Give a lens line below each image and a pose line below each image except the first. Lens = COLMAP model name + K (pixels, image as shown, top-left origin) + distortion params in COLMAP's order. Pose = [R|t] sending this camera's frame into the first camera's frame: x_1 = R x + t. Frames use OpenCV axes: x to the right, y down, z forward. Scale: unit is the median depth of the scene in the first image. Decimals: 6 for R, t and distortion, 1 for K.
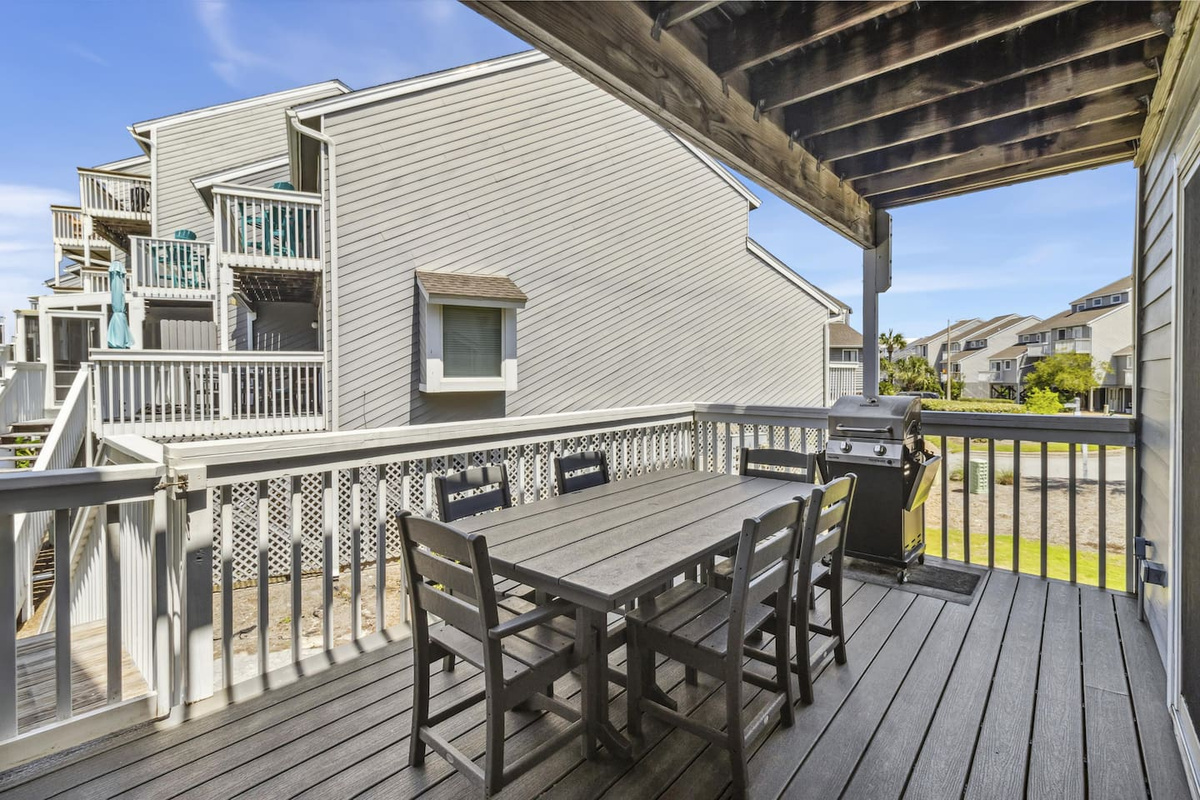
lens RADIAL K [[547.7, 0, 594.8], [0, 547.7, 390.1], [0, 0, 1]] dist [0.001816, 0.000157]
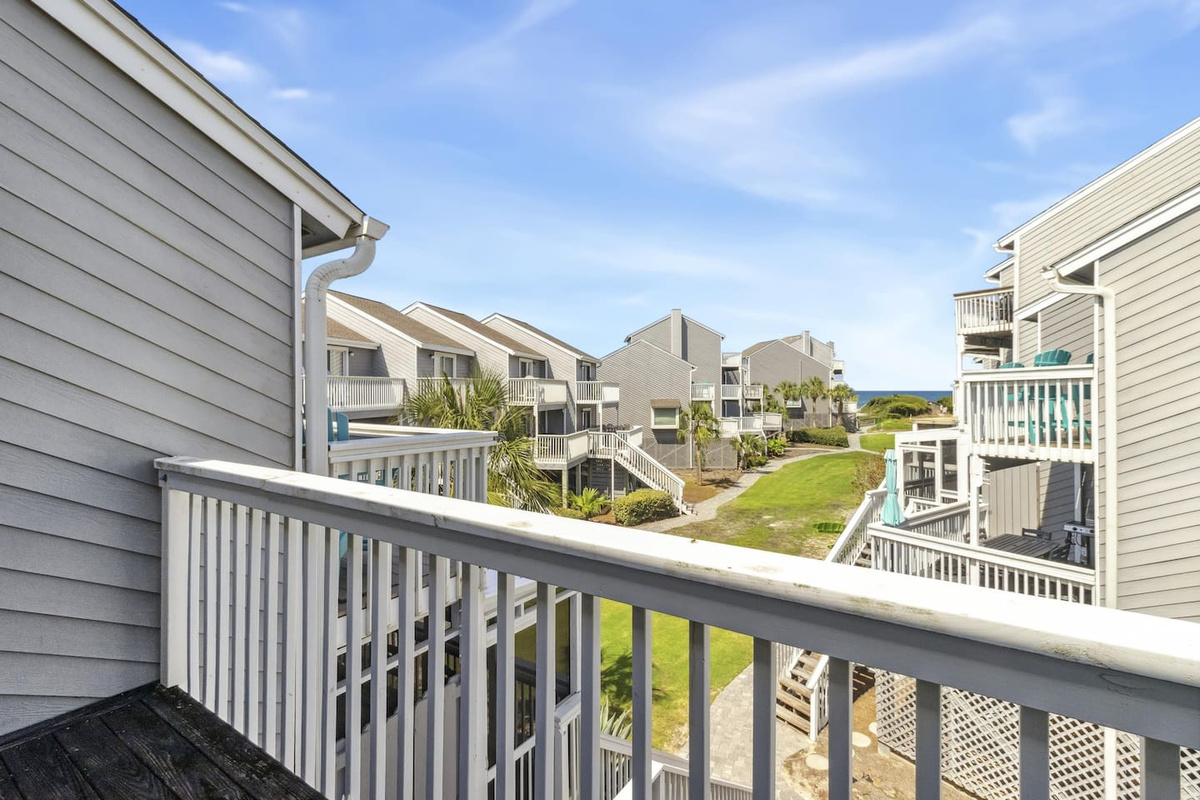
lens RADIAL K [[547.7, 0, 599.0], [0, 547.7, 398.3], [0, 0, 1]] dist [0.001816, 0.000157]
pose [[0.113817, 0.005523, -0.993486, 0.109721], [-0.019367, 0.999807, 0.003339, -0.185275], [0.993313, 0.018861, 0.113902, 0.145512]]
